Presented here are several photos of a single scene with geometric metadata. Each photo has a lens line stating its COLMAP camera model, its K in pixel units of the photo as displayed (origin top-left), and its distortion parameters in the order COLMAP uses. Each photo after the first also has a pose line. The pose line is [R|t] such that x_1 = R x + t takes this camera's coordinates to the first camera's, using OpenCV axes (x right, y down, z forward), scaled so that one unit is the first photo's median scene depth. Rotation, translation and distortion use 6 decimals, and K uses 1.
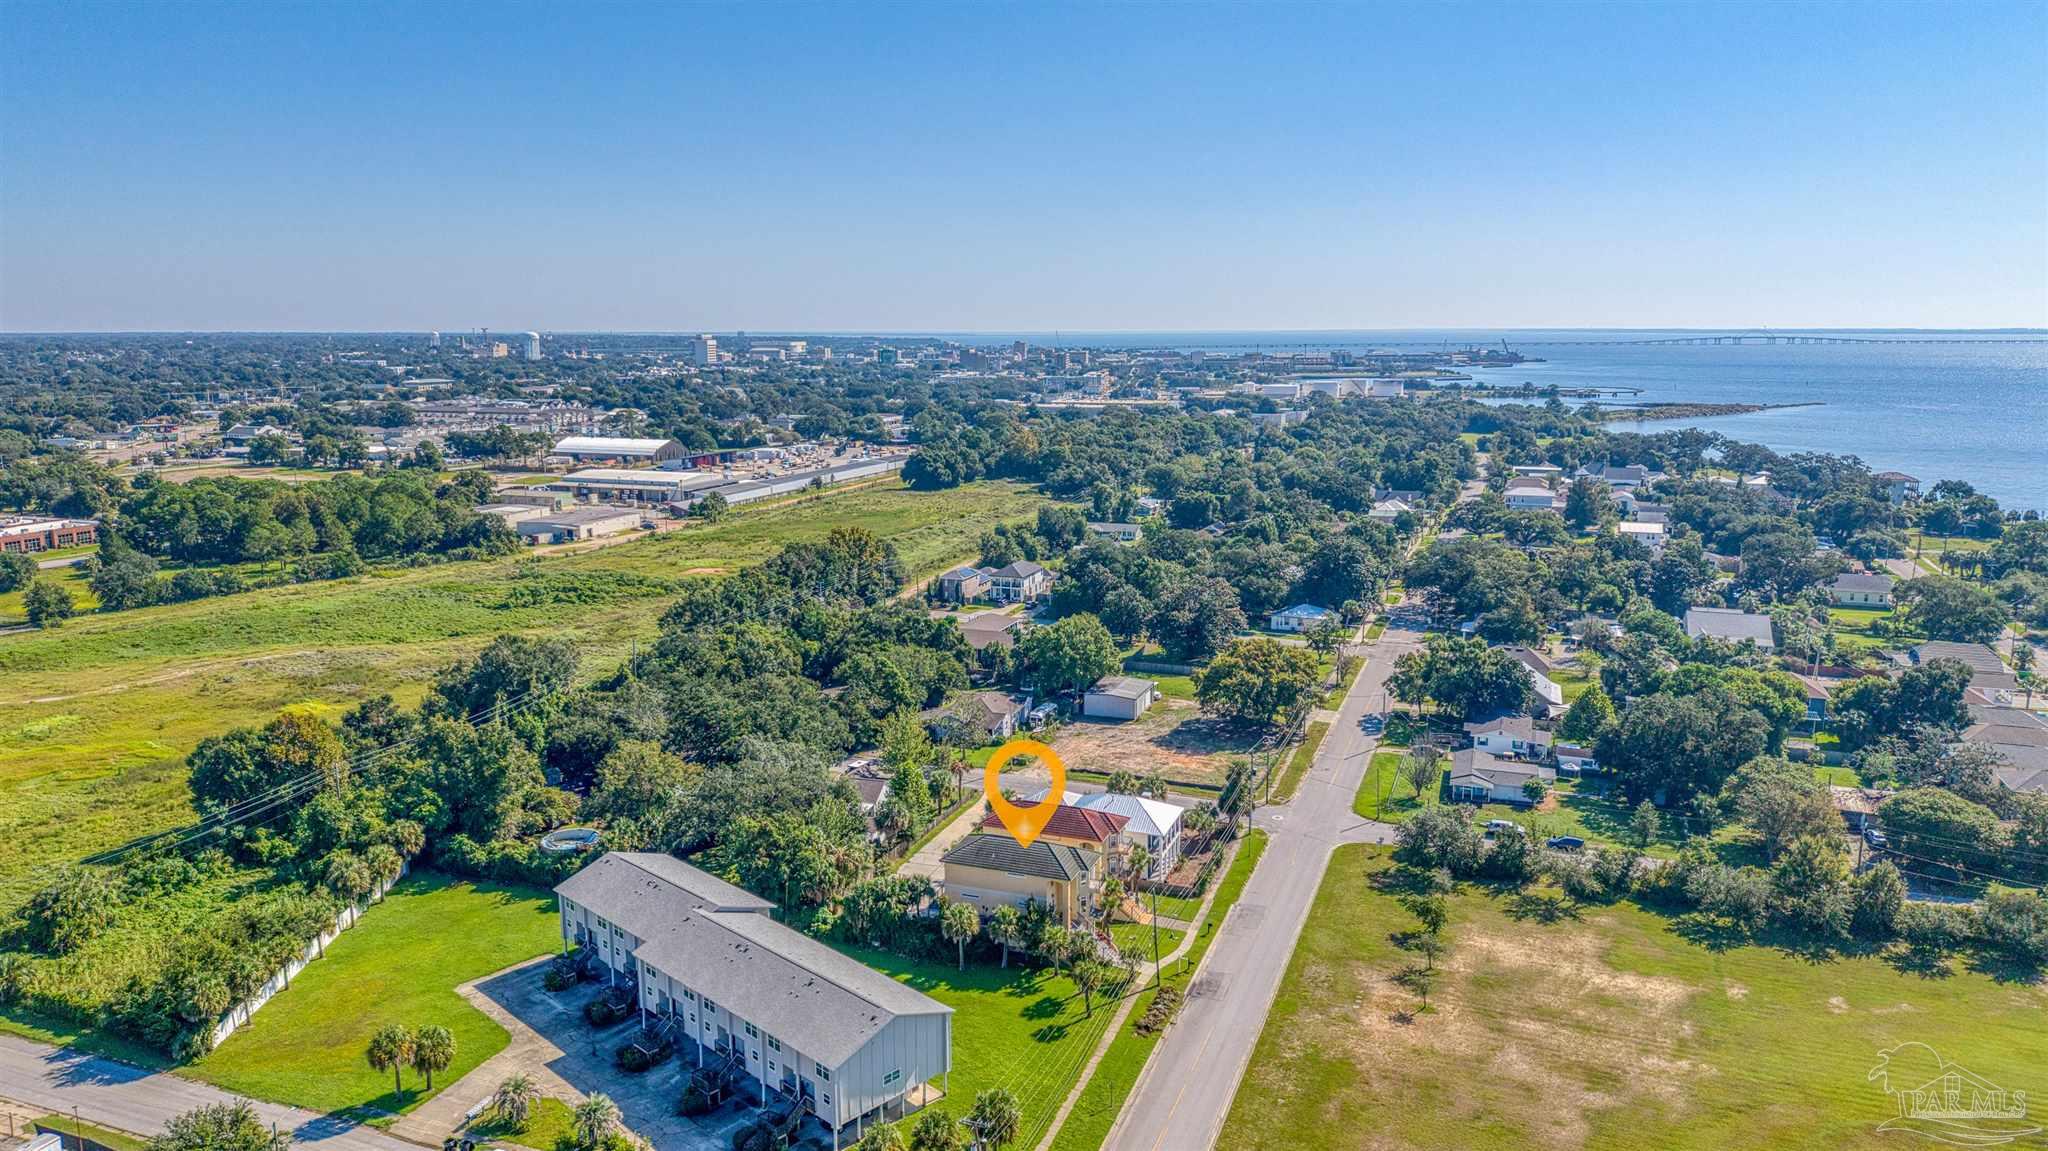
lens RADIAL K [[1387.9, 0, 1026.0], [0, 1387.9, 583.3], [0, 0, 1]] dist [0.061135, -0.074379]
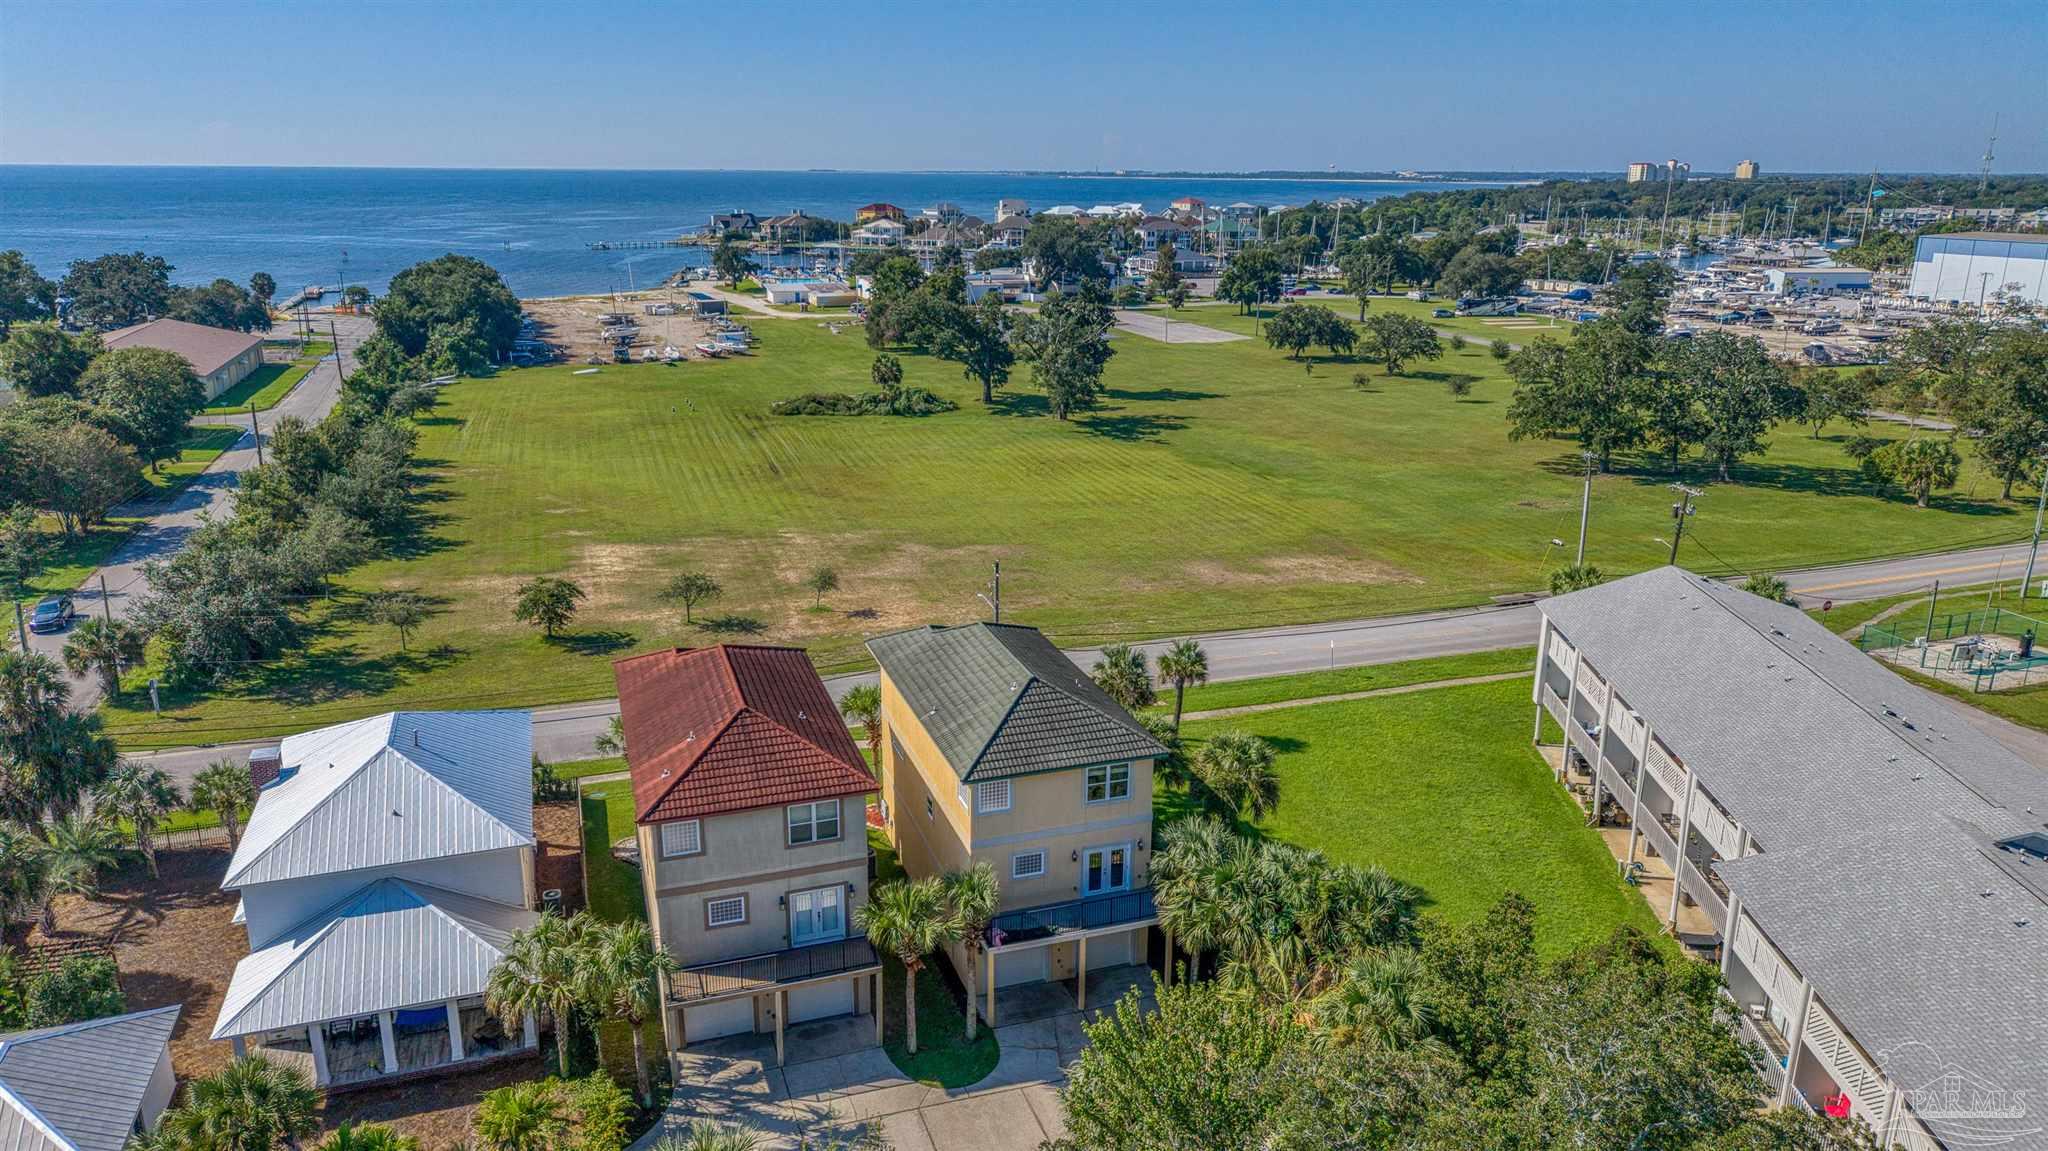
lens RADIAL K [[1387.9, 0, 1026.0], [0, 1387.9, 583.3], [0, 0, 1]] dist [0.061135, -0.074379]
pose [[-0.635320, -0.224538, 0.738885, -0.223003], [0.139445, 0.907713, 0.395742, 0.013154], [-0.759555, 0.354457, -0.545378, 0.918997]]
